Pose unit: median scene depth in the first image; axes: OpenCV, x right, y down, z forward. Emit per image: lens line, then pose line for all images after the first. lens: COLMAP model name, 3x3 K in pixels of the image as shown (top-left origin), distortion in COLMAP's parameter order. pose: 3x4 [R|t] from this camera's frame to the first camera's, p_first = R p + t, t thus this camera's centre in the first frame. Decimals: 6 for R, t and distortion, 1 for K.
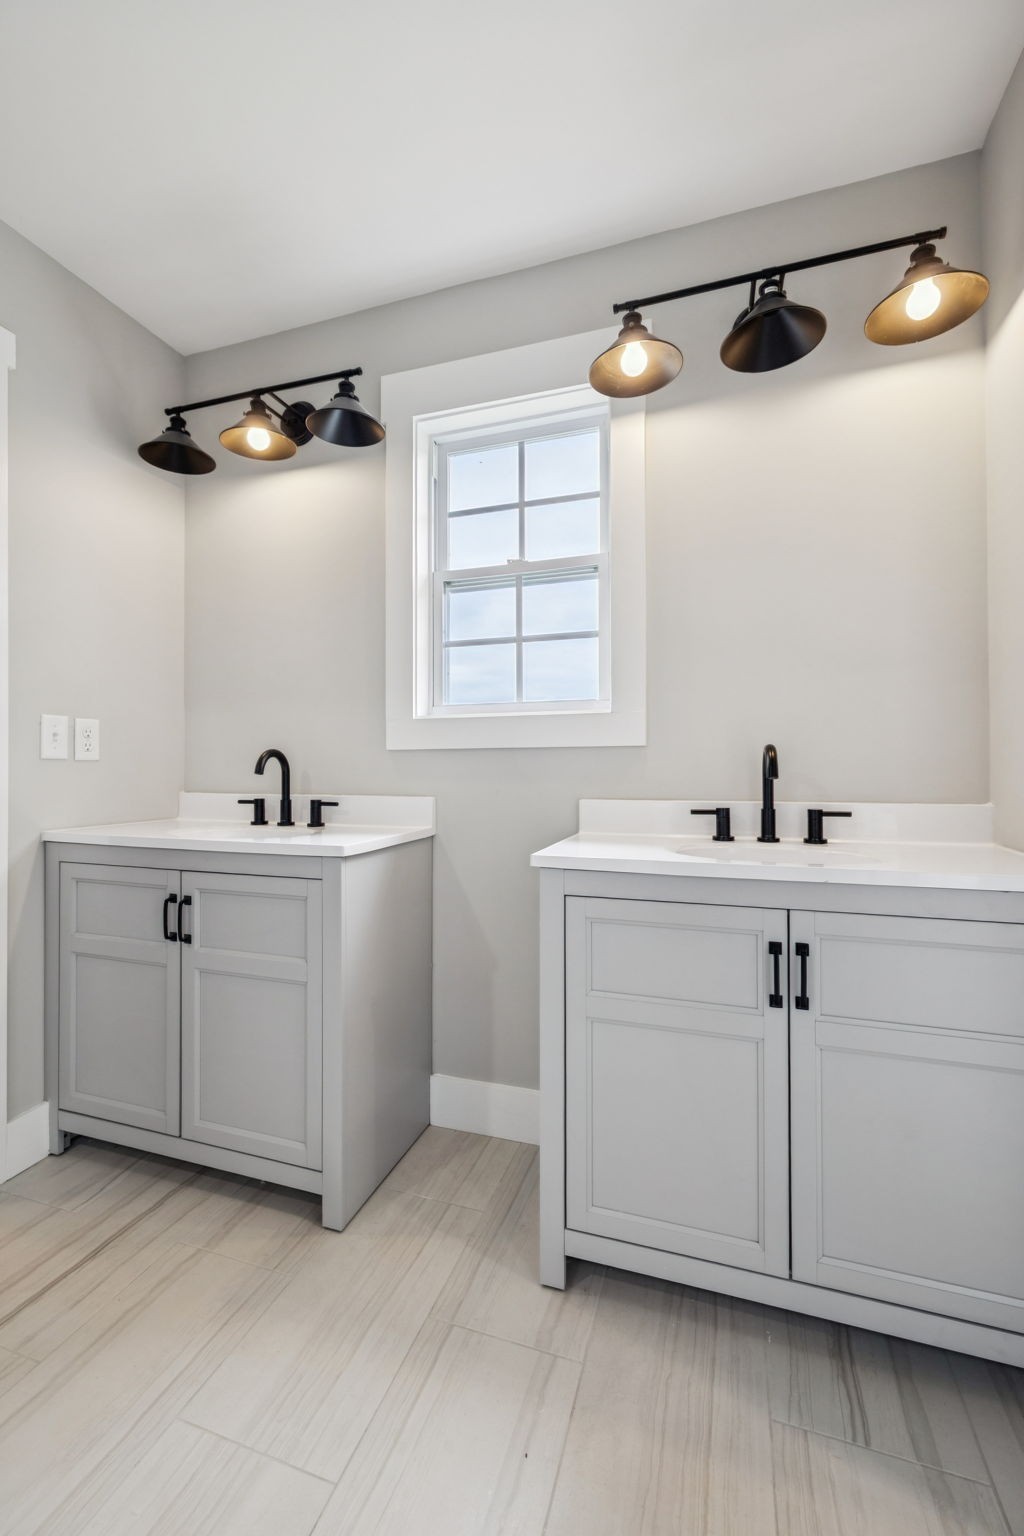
lens RADIAL K [[614.7, 0, 537.1], [0, 614.7, 765.3], [0, 0, 1]] dist [0.011370, 0.000145]
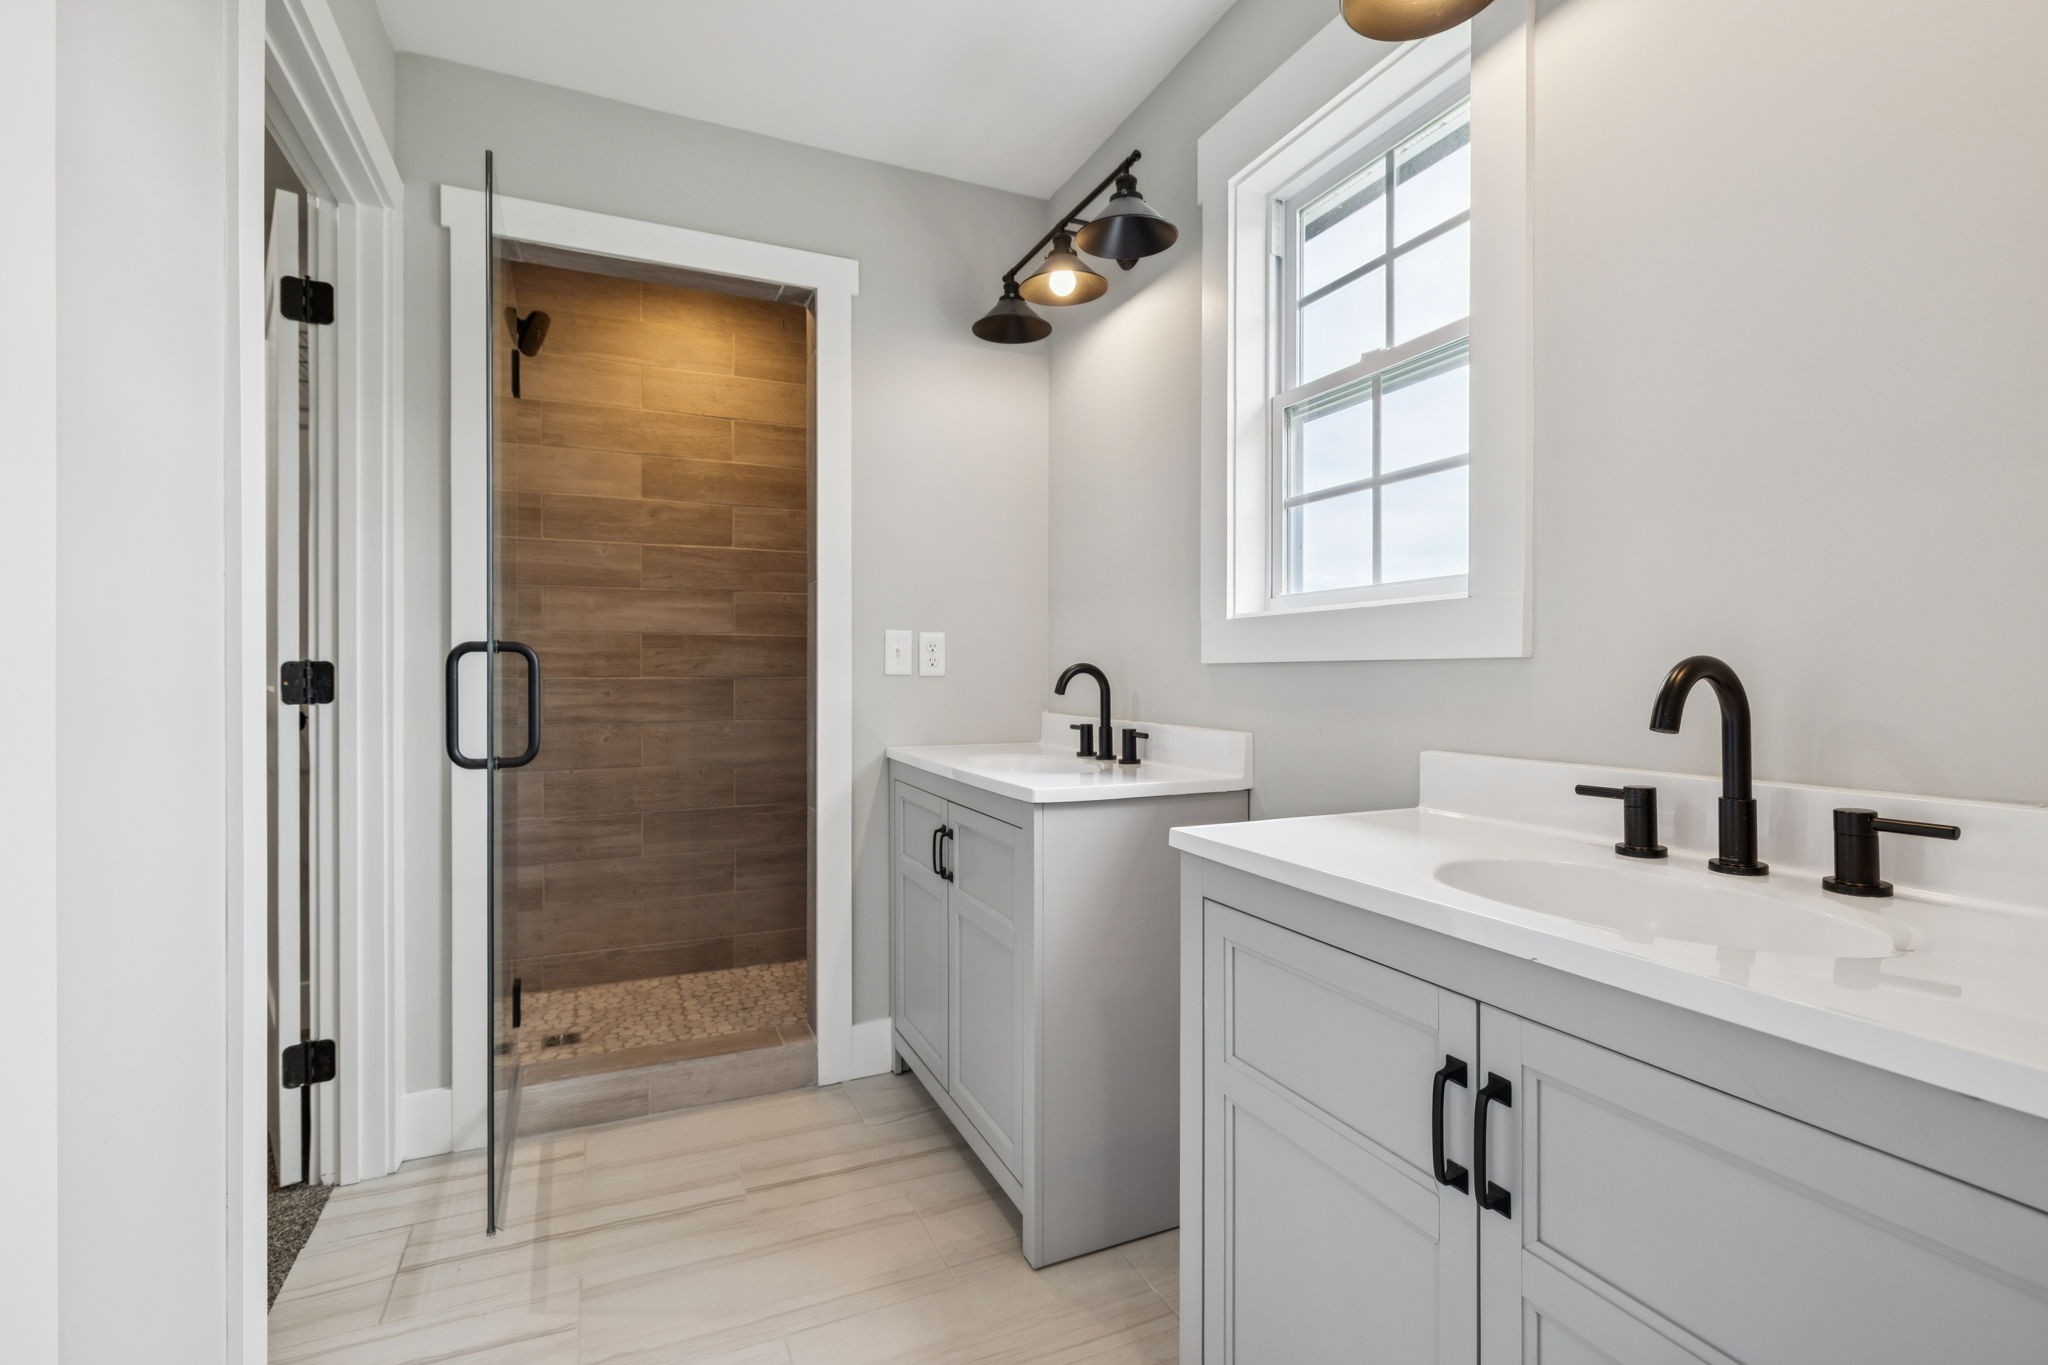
lens RADIAL K [[893.3, 0, 1016.6], [0, 893.3, 682.8], [0, 0, 1]] dist [0.002767, 0.000776]
pose [[0.708453, 0.011451, -0.705665, 0.377383], [-0.004022, 0.999918, 0.012188, -0.016449], [0.705746, -0.005796, 0.708441, 0.133033]]
